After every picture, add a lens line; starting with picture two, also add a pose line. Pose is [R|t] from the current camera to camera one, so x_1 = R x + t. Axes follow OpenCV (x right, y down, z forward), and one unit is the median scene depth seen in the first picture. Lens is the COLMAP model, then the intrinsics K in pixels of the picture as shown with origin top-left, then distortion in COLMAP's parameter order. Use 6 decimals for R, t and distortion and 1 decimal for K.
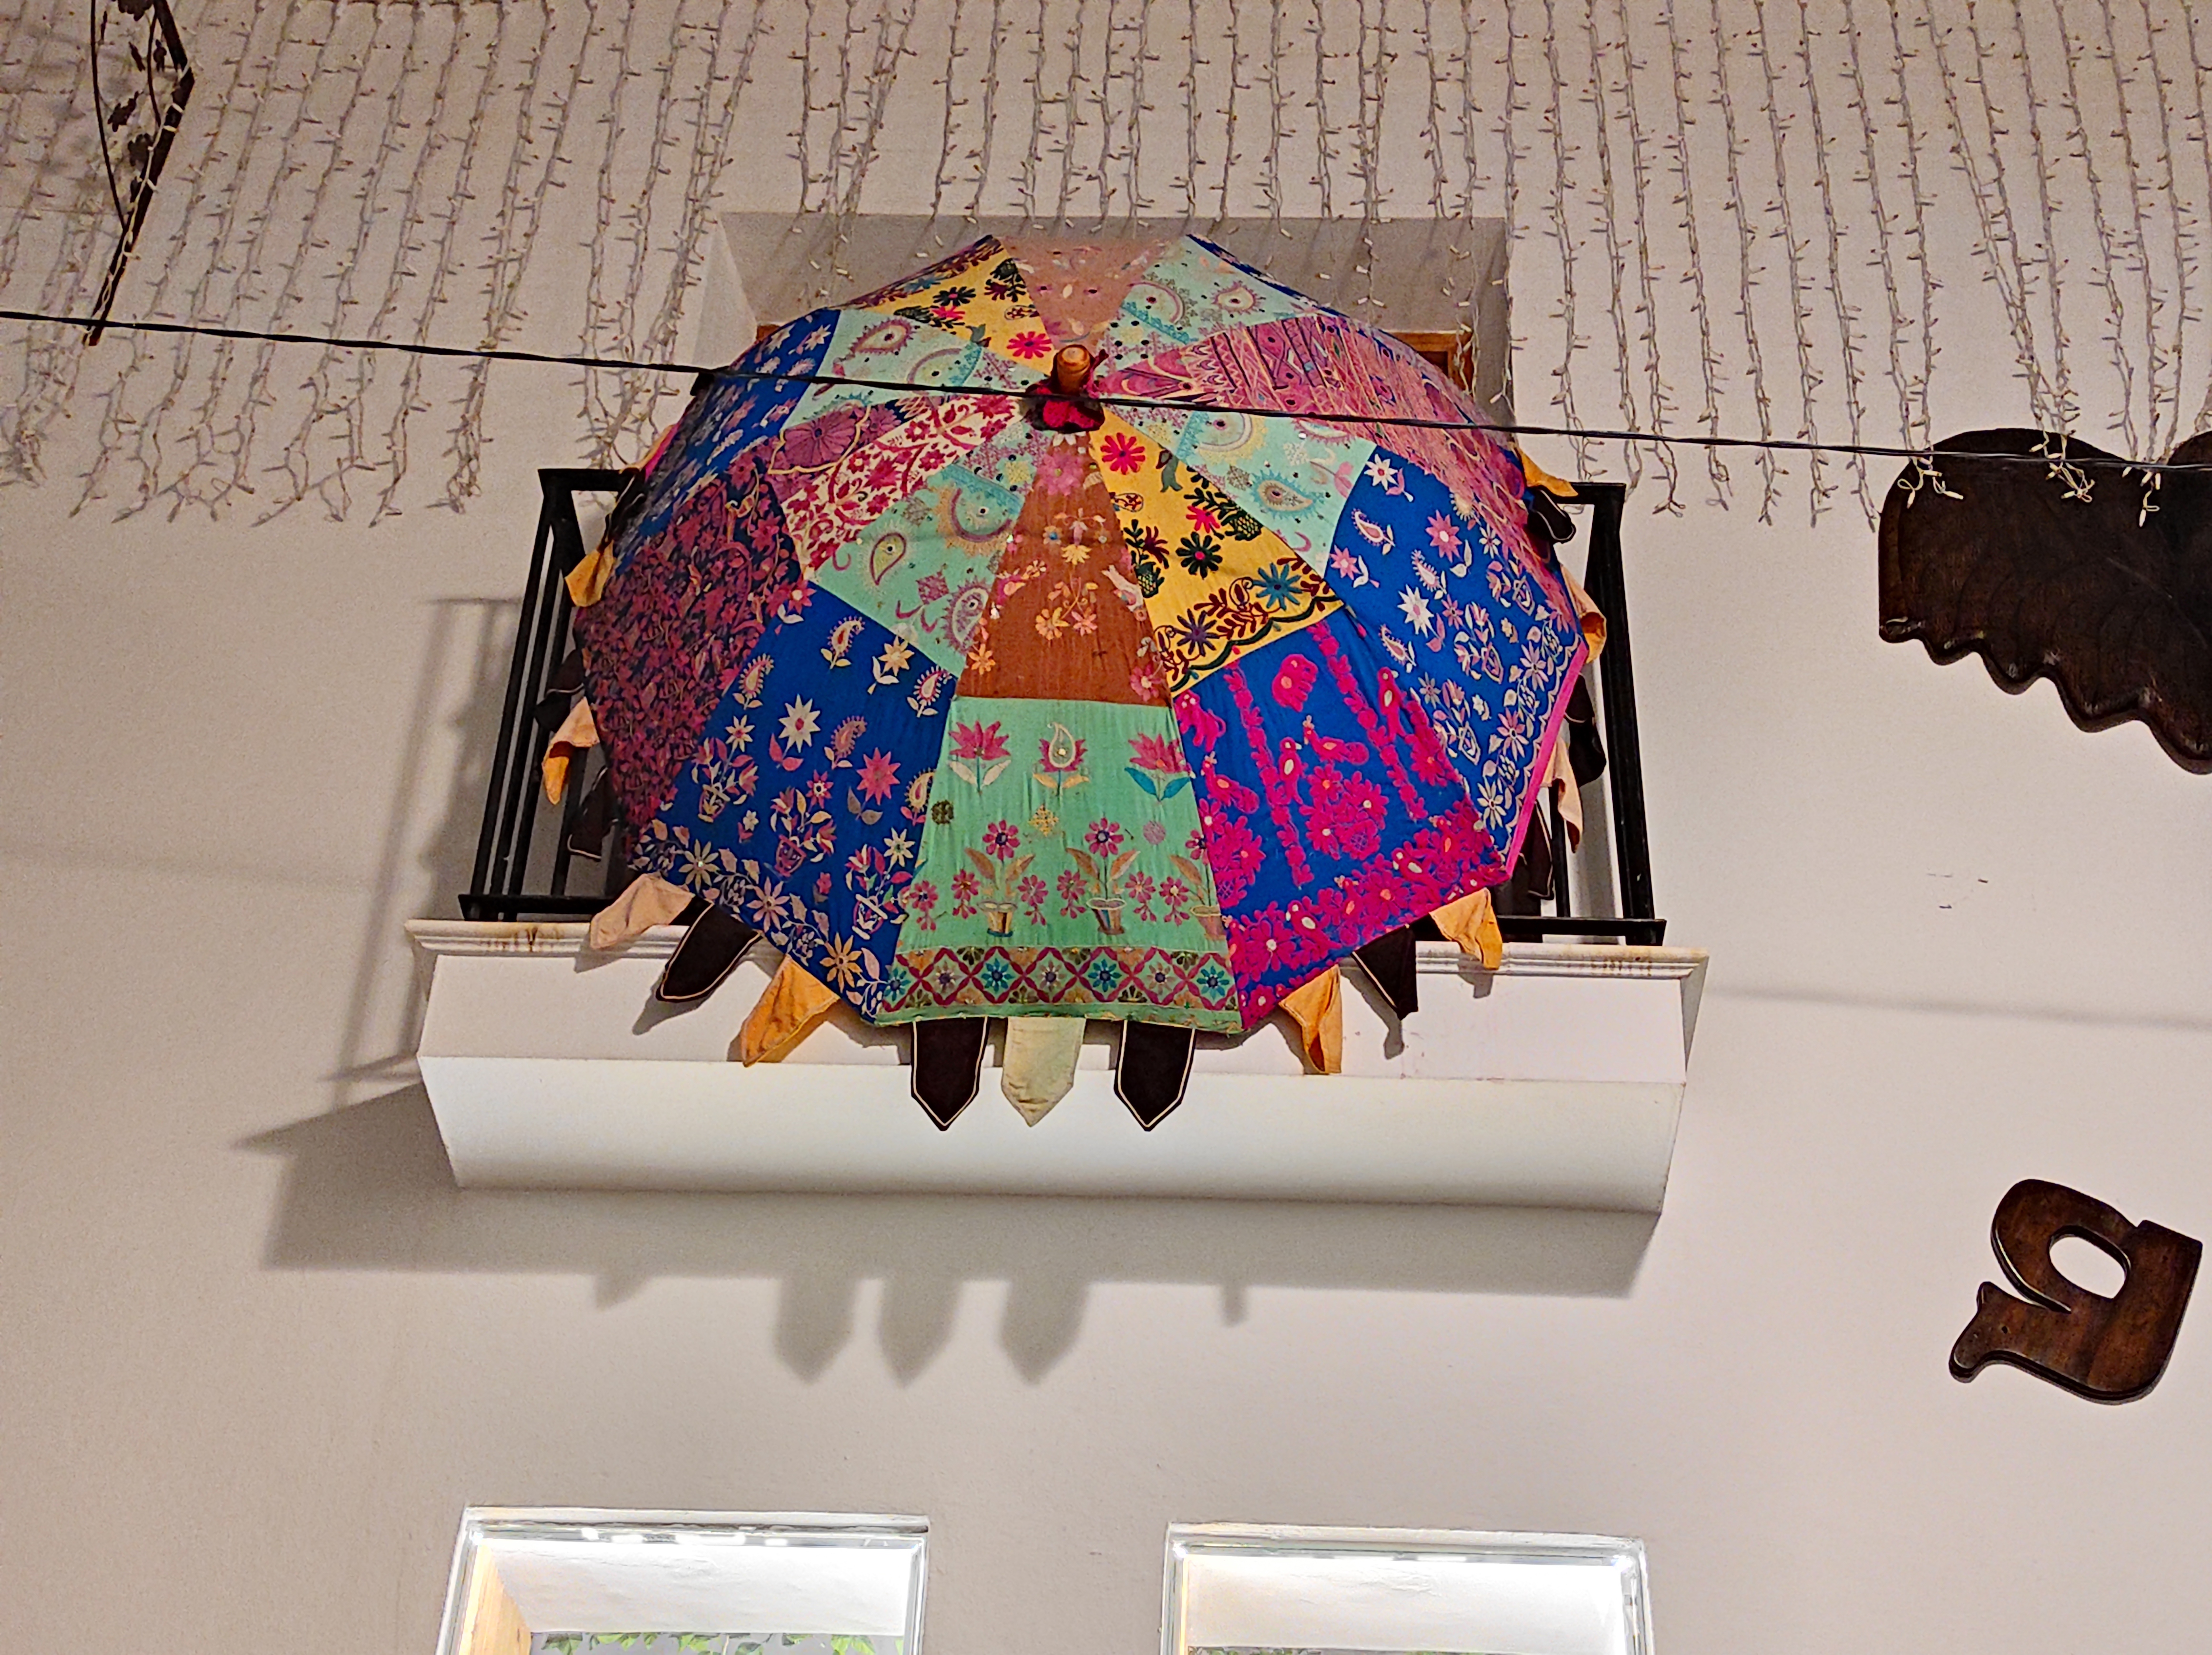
lens RADIAL K [[3265.6, 0, 1106.0], [0, 3265.6, 827.5], [0, 0, 1]] dist [0.023536, 0.014960]
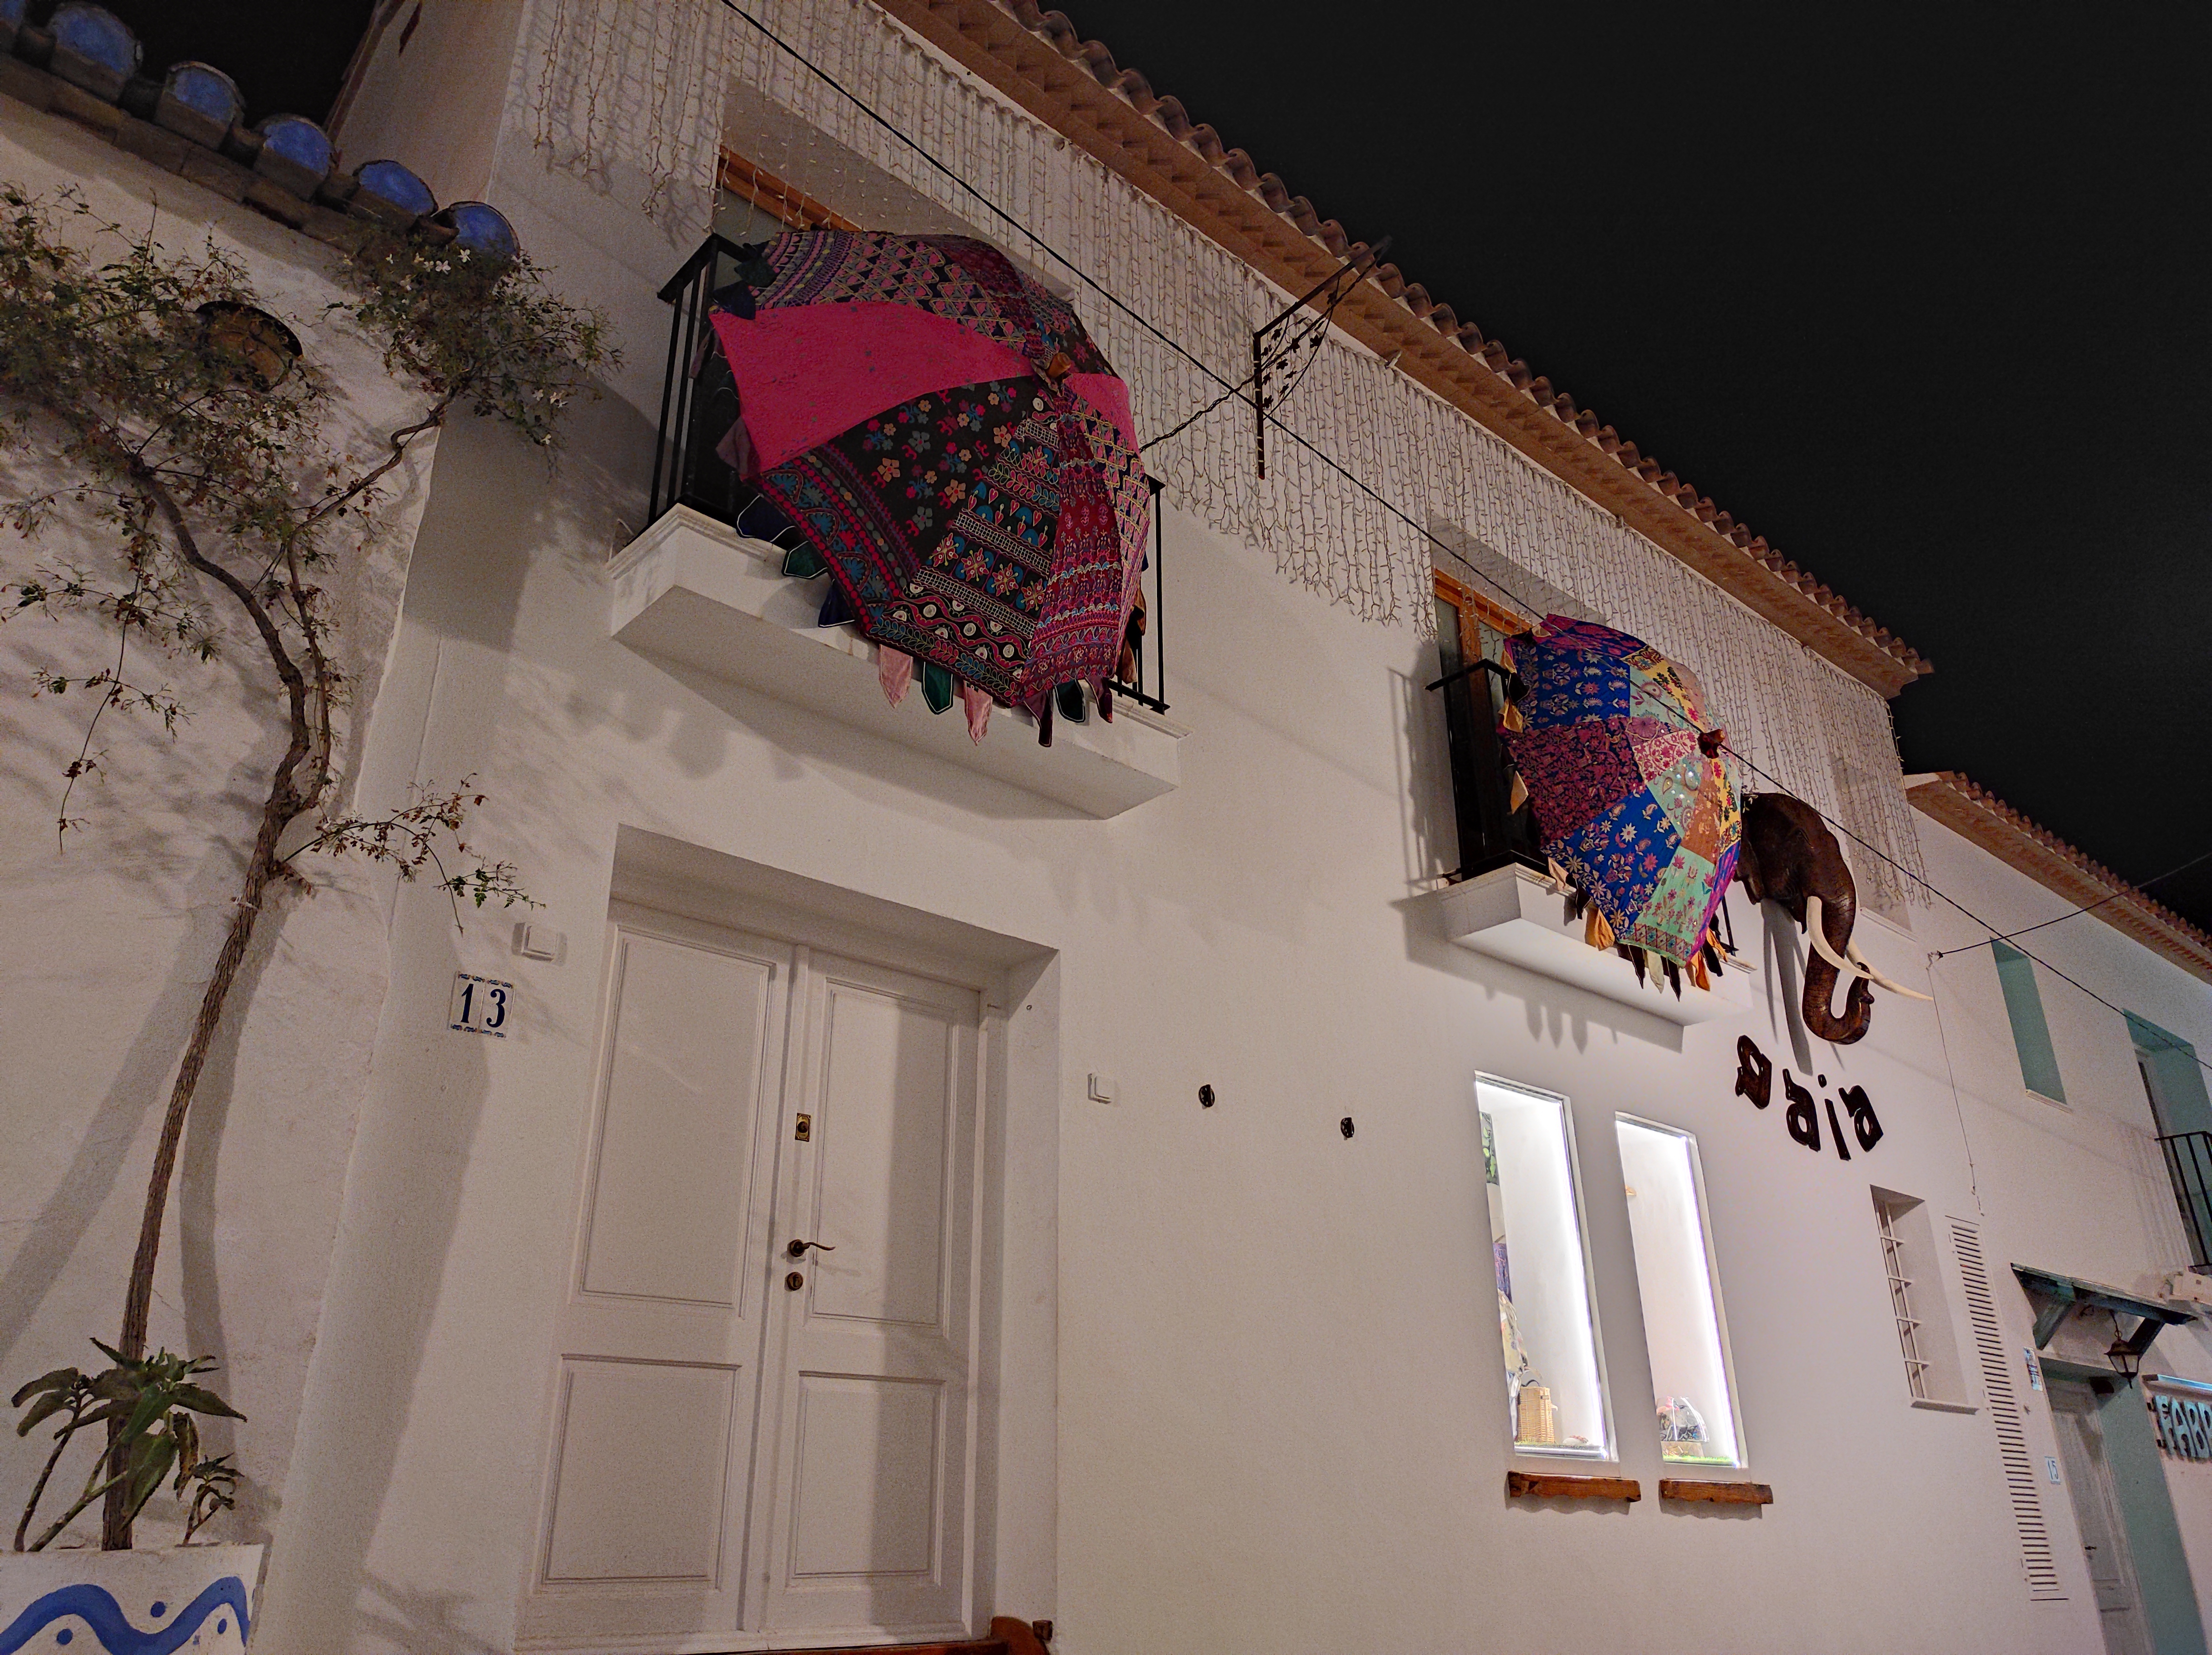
lens RADIAL K [[1604.5, 0, 1106.0], [0, 1604.5, 827.5], [0, 0, 1]] dist [0.002802, 0.000289]
pose [[0.748478, 0.243911, 0.616676, -1.295404], [-0.390863, 0.913474, 0.113100, -0.016058], [-0.535731, -0.325688, 0.779051, 0.153617]]
